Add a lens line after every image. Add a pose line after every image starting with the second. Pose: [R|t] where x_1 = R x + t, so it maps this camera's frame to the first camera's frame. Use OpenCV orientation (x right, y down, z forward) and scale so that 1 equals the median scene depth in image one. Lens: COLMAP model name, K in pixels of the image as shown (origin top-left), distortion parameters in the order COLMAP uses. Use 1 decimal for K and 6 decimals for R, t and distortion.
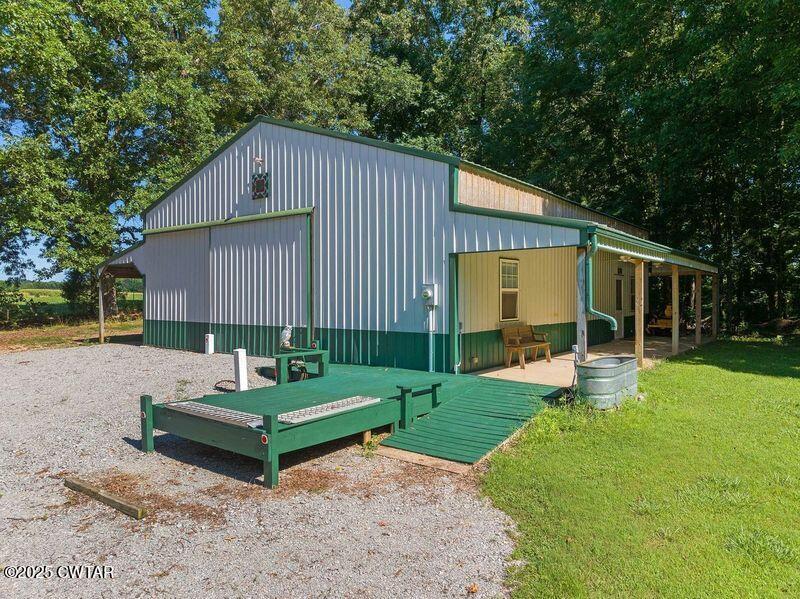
lens RADIAL K [[588.8, 0, 400.0], [0, 588.8, 299.5], [0, 0, 1]] dist [-0.068785, 0.044802]
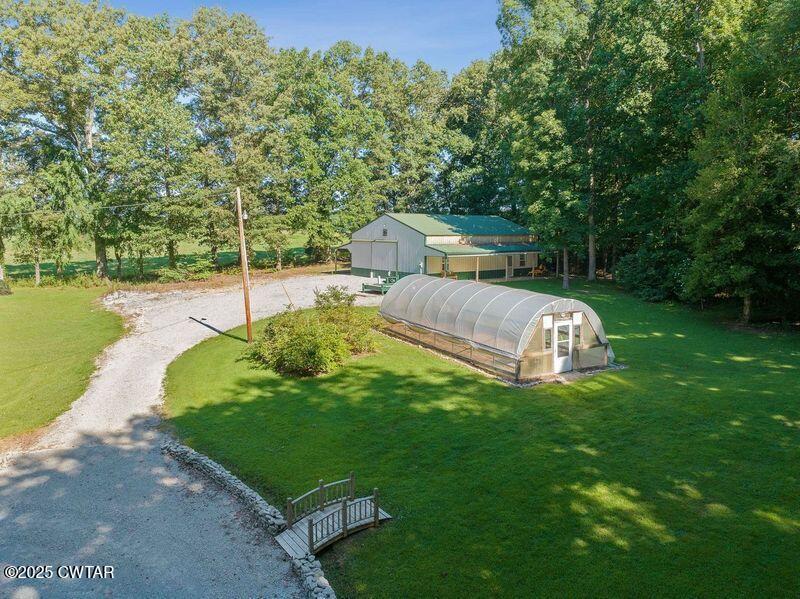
lens RADIAL K [[588.8, 0, 400.0], [0, 588.8, 299.5], [0, 0, 1]] dist [-0.068785, 0.044802]
pose [[0.970676, 0.036315, -0.237633, 0.747119], [-0.010505, 0.993987, 0.108990, -0.178355], [0.240162, -0.103297, 0.965221, -2.591411]]
